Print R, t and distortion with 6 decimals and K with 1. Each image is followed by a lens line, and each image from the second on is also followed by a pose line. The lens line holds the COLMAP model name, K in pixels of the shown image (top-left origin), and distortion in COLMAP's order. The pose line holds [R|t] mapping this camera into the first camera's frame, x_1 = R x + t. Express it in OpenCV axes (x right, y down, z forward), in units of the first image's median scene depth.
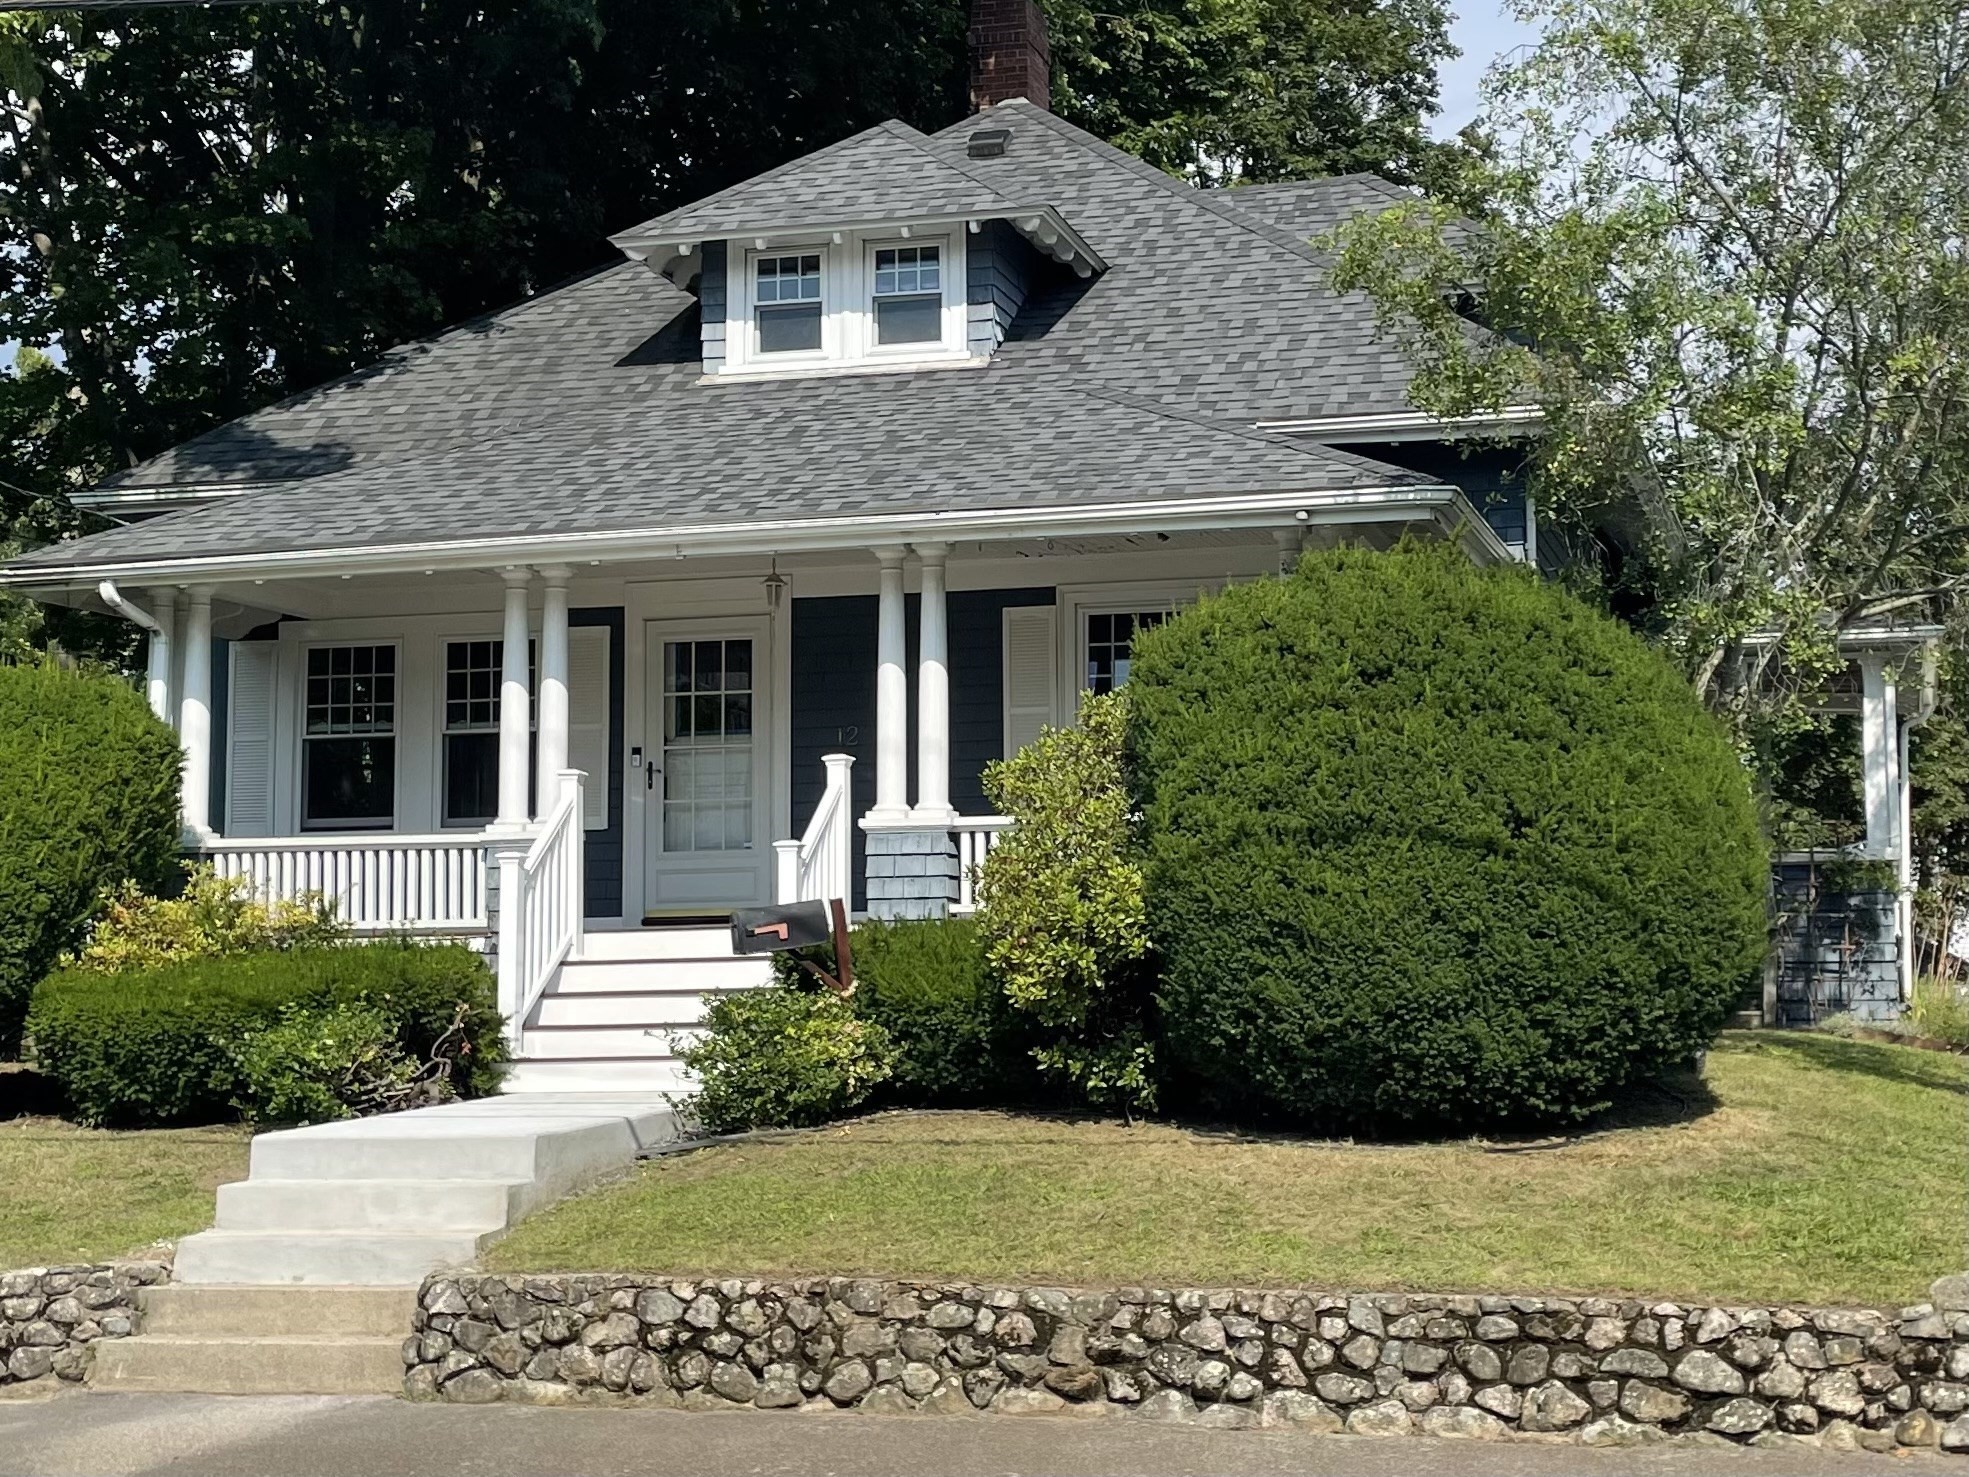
lens RADIAL K [[1650.4, 0, 985.8], [0, 1650.4, 781.9], [0, 0, 1]] dist [0.065626, -0.097408]
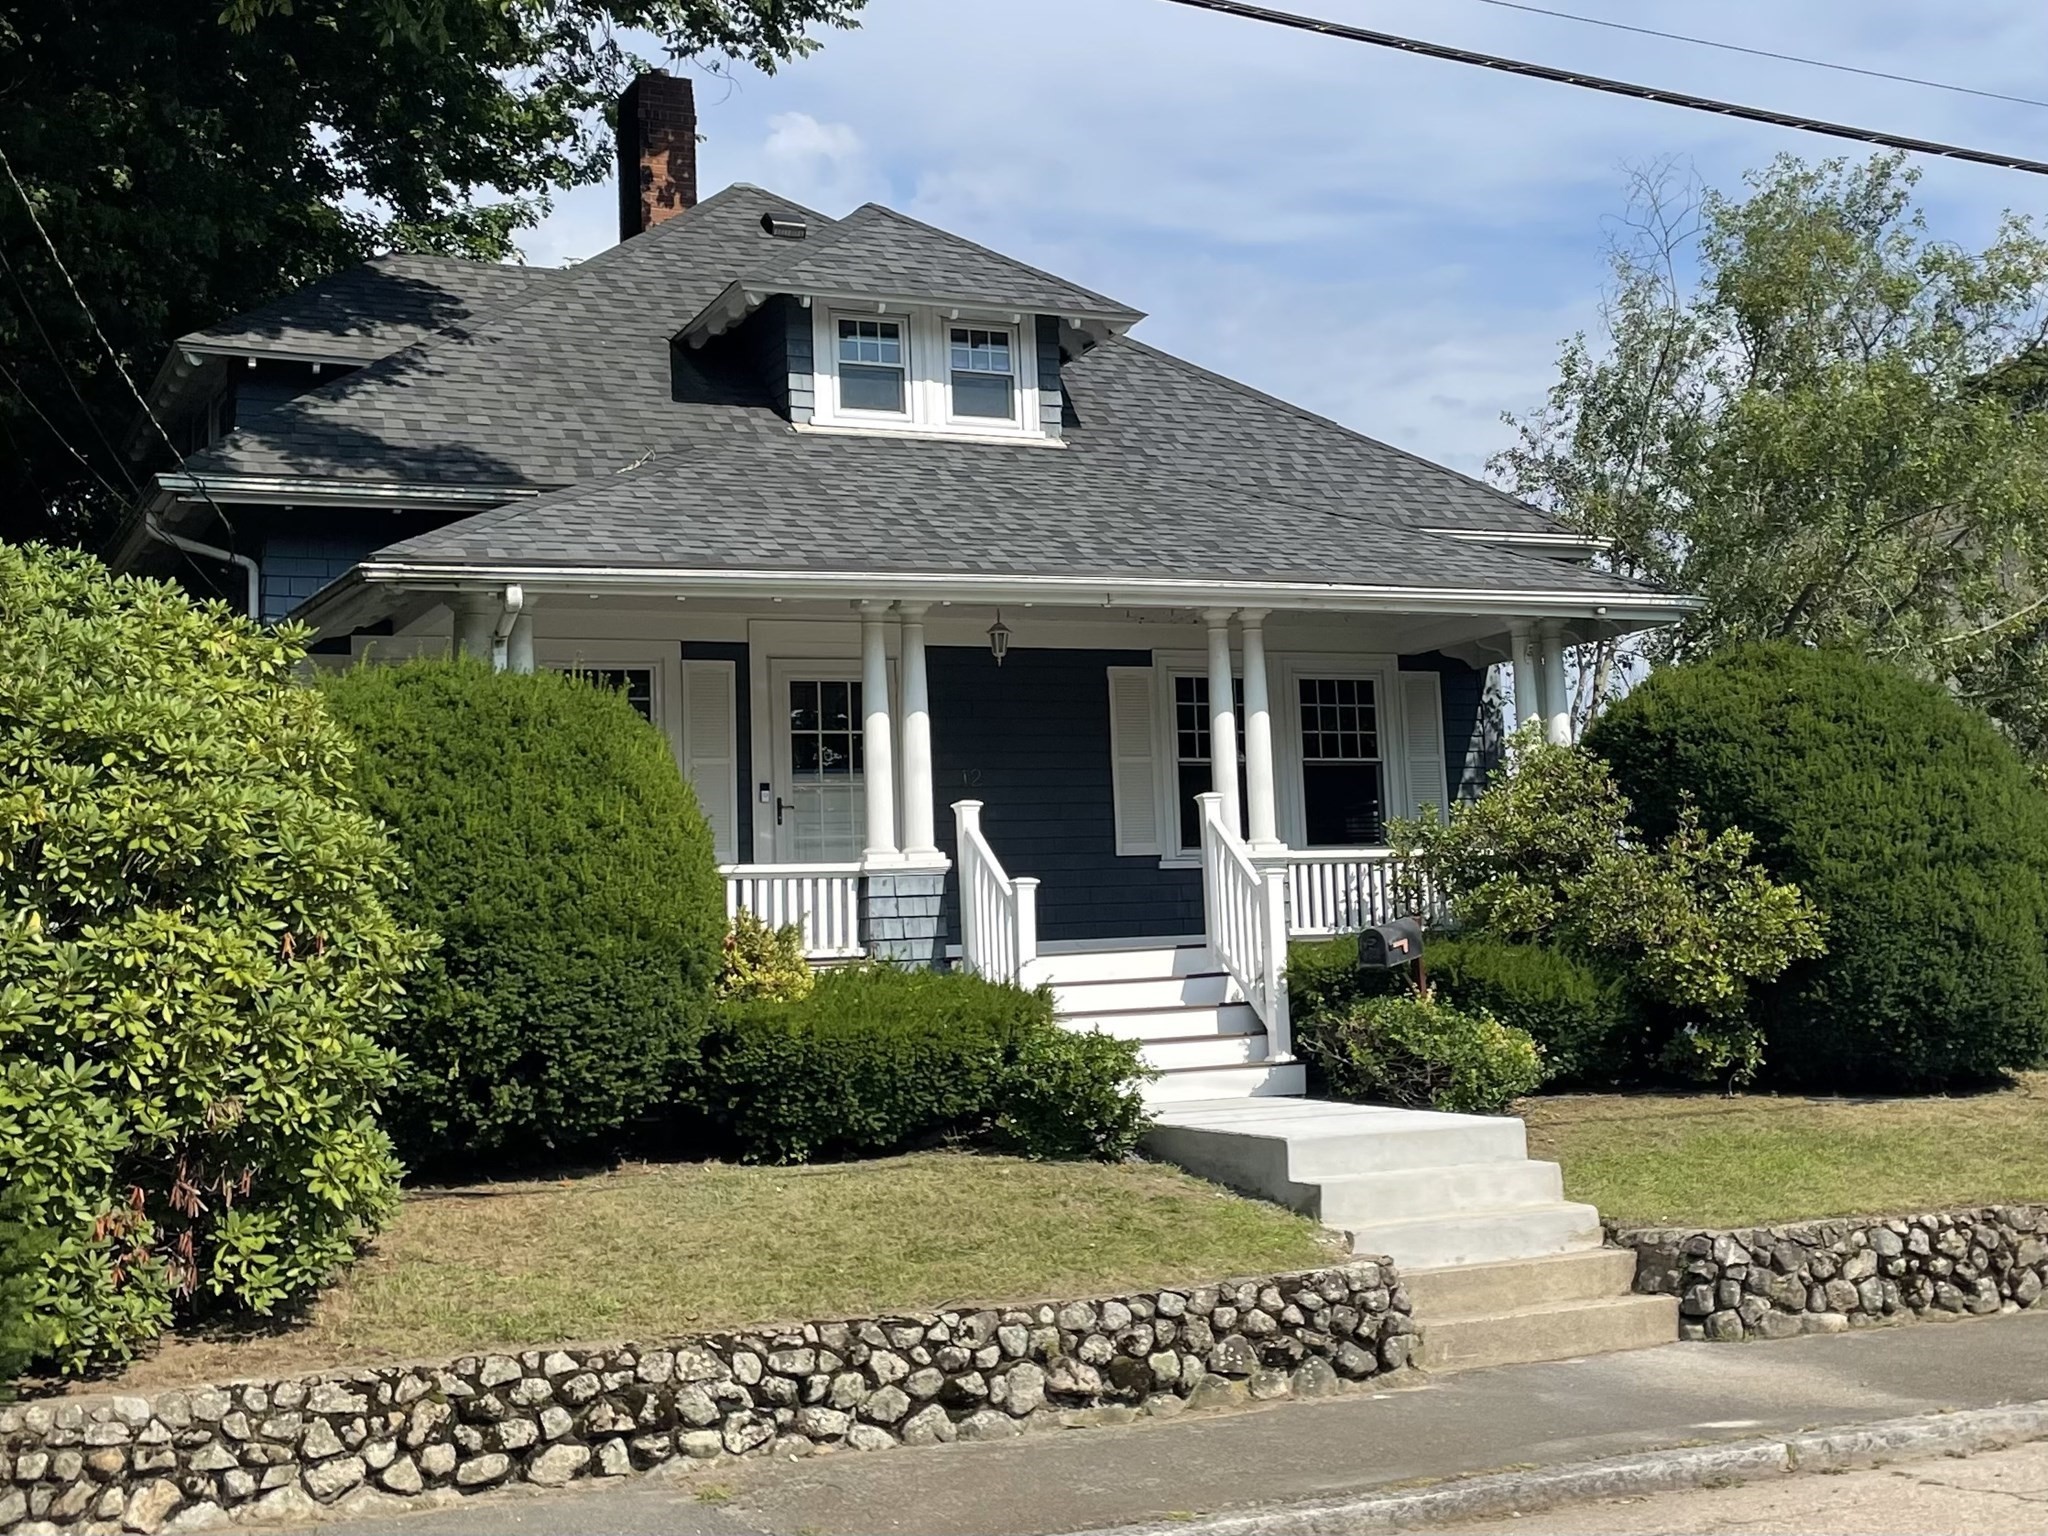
lens RADIAL K [[1560.2, 0, 1024.0], [0, 1560.2, 768.0], [0, 0, 1]] dist [0.029861, 0.000887]
pose [[0.911447, 0.032959, 0.410096, -0.587869], [-0.014396, 0.998730, -0.048272, 0.017296], [-0.411166, 0.038094, 0.910764, 0.094638]]
